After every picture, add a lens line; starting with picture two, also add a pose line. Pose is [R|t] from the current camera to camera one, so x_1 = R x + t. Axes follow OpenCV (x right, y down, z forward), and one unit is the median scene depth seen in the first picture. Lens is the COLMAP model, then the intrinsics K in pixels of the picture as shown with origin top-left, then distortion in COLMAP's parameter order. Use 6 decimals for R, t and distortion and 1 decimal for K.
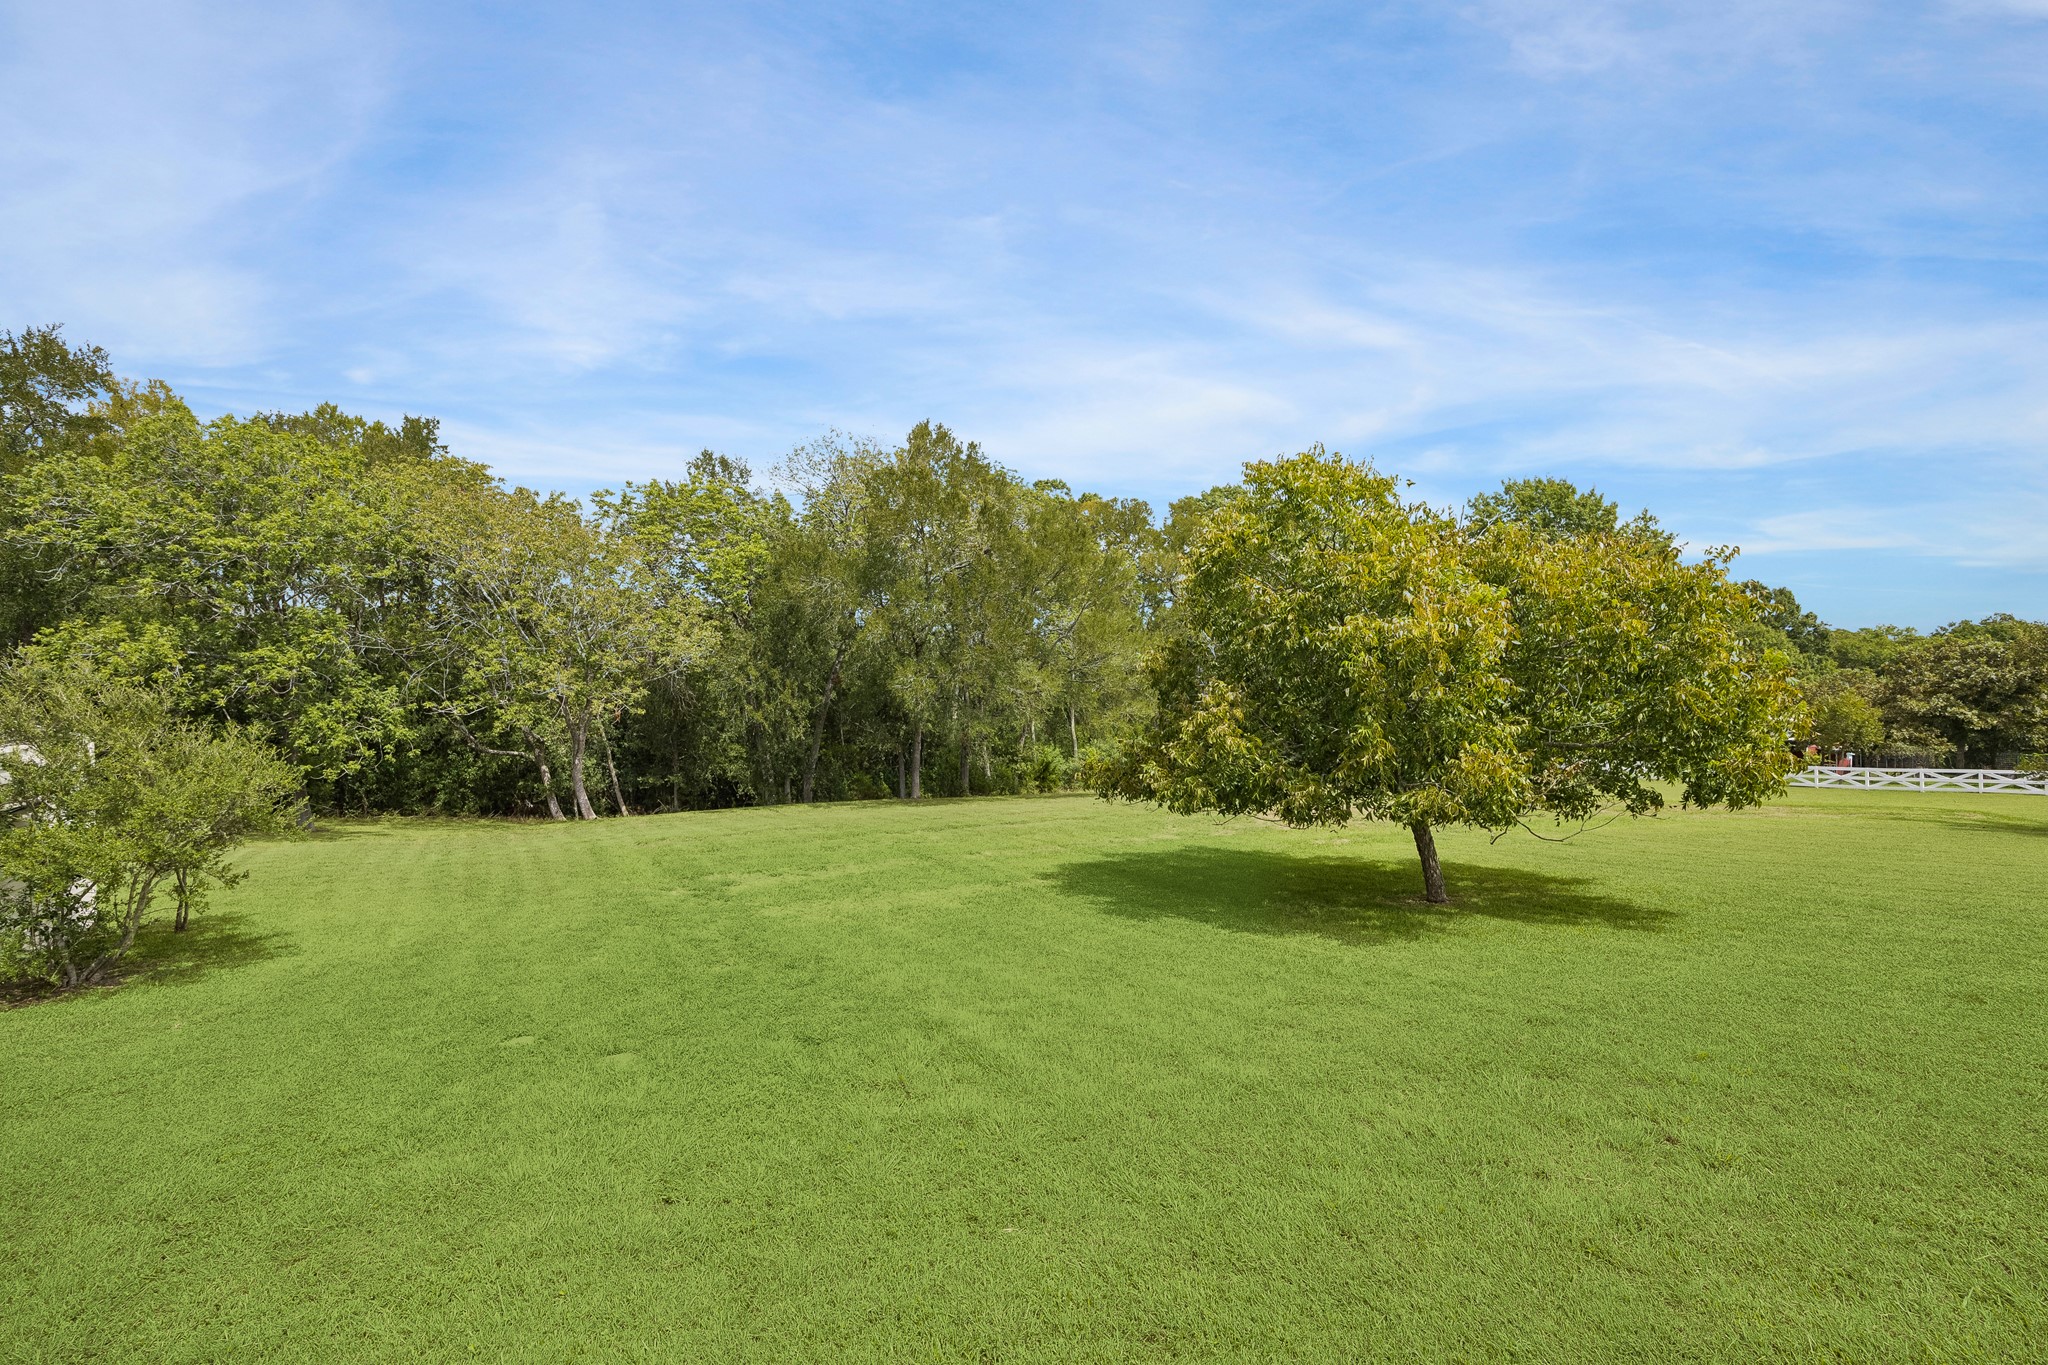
lens RADIAL K [[946.2, 0, 958.1], [0, 946.2, 738.8], [0, 0, 1]] dist [-0.018477, 0.000067]
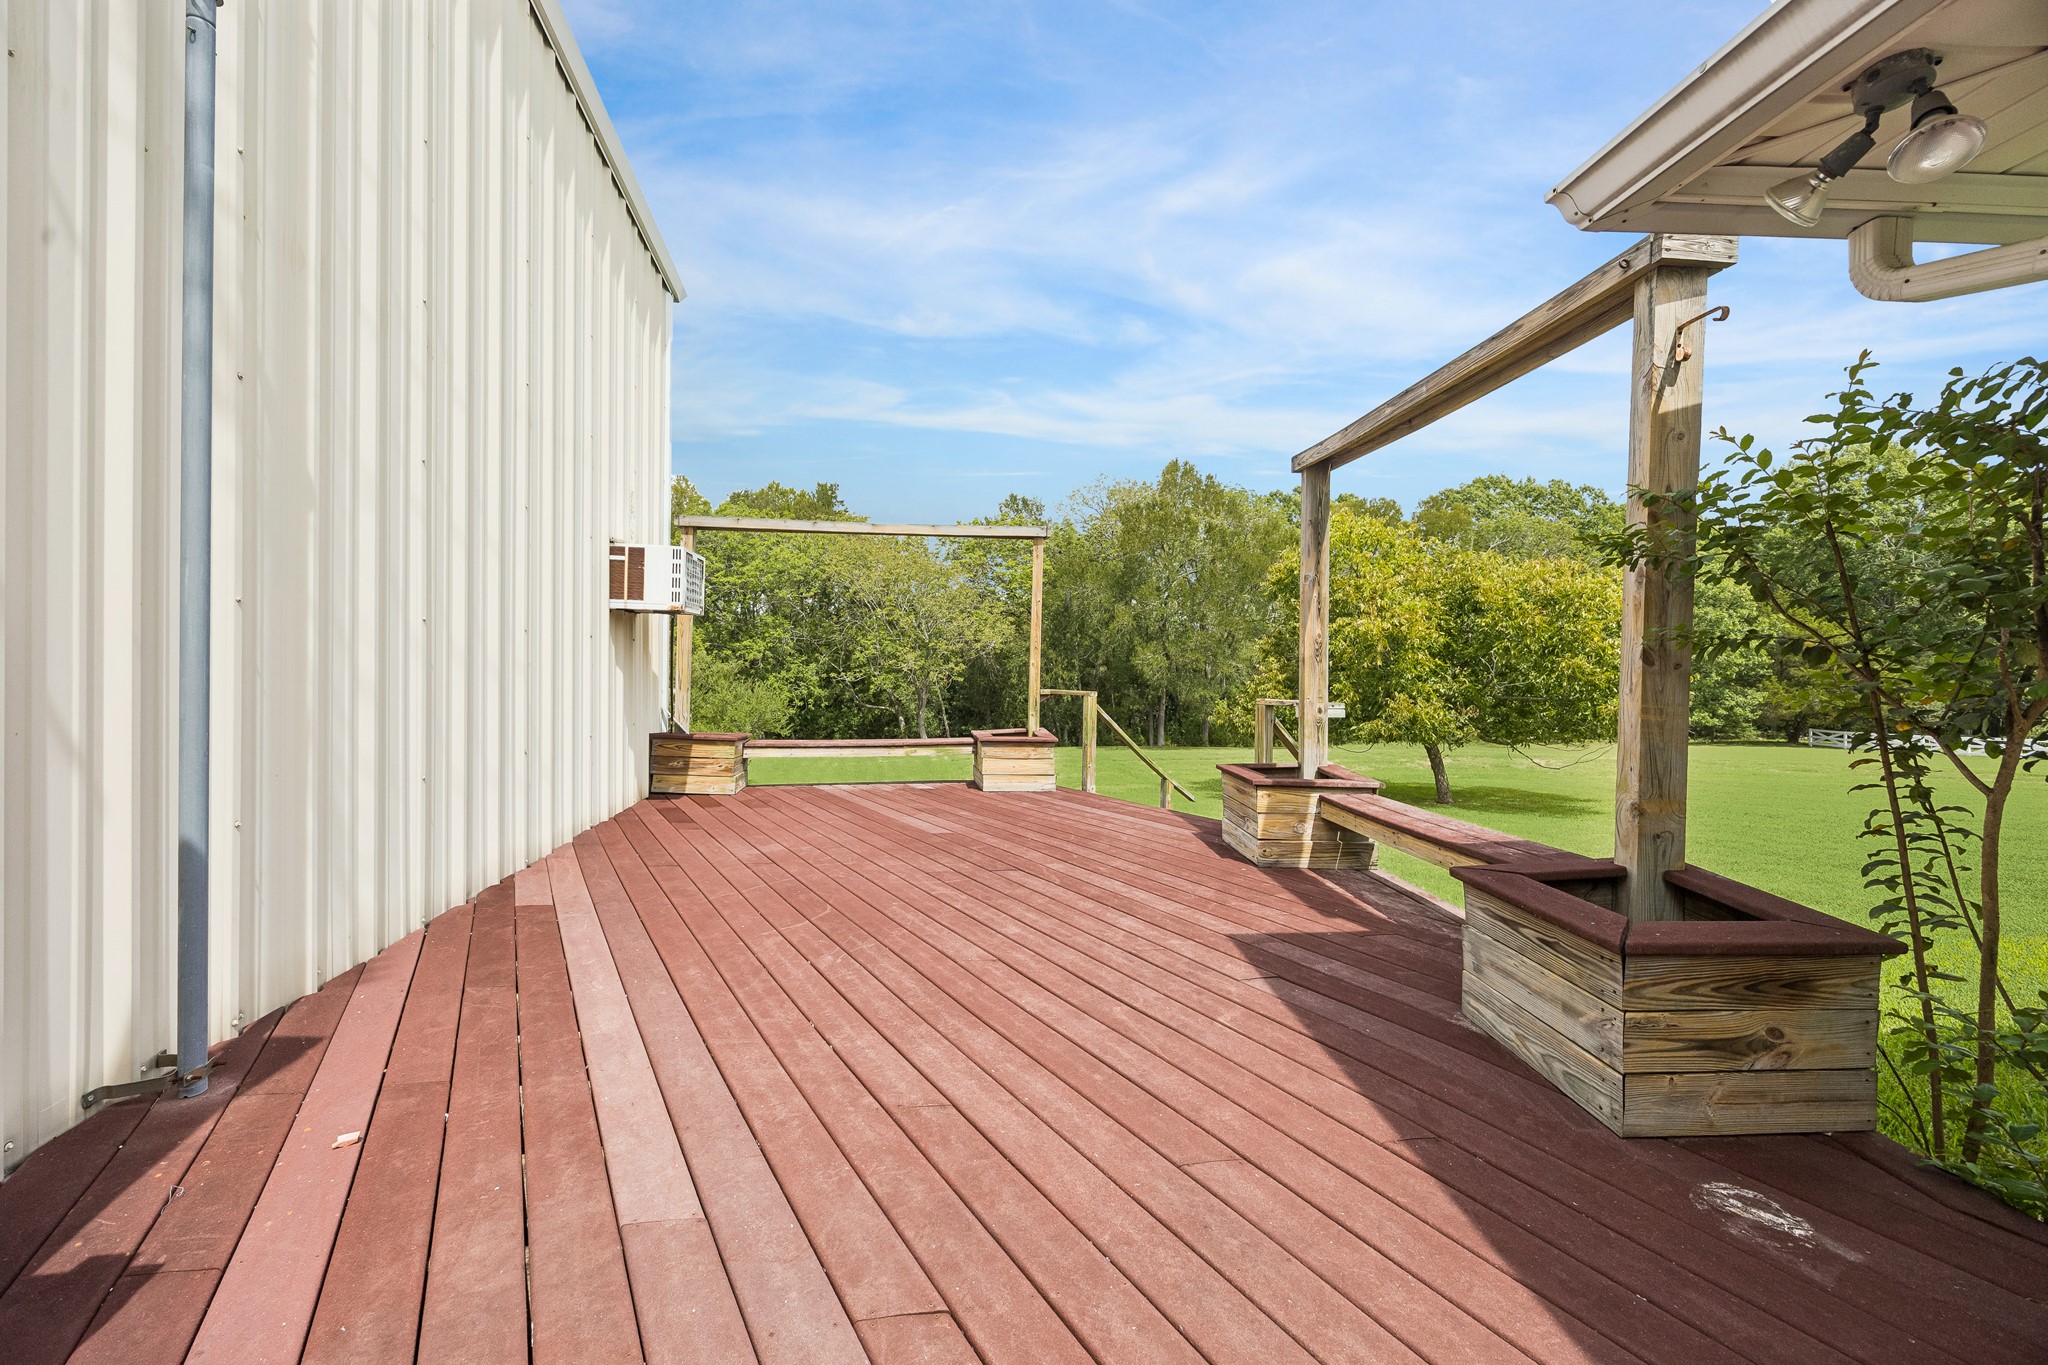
lens RADIAL K [[791.3, 0, 1026.7], [0, 791.3, 678.5], [0, 0, 1]] dist [-0.000631, -0.000102]
pose [[0.966342, 0.000620, -0.257262, 0.079493], [-0.009656, 0.999380, -0.033864, 0.010051], [0.257081, 0.035209, 0.965748, -0.168431]]
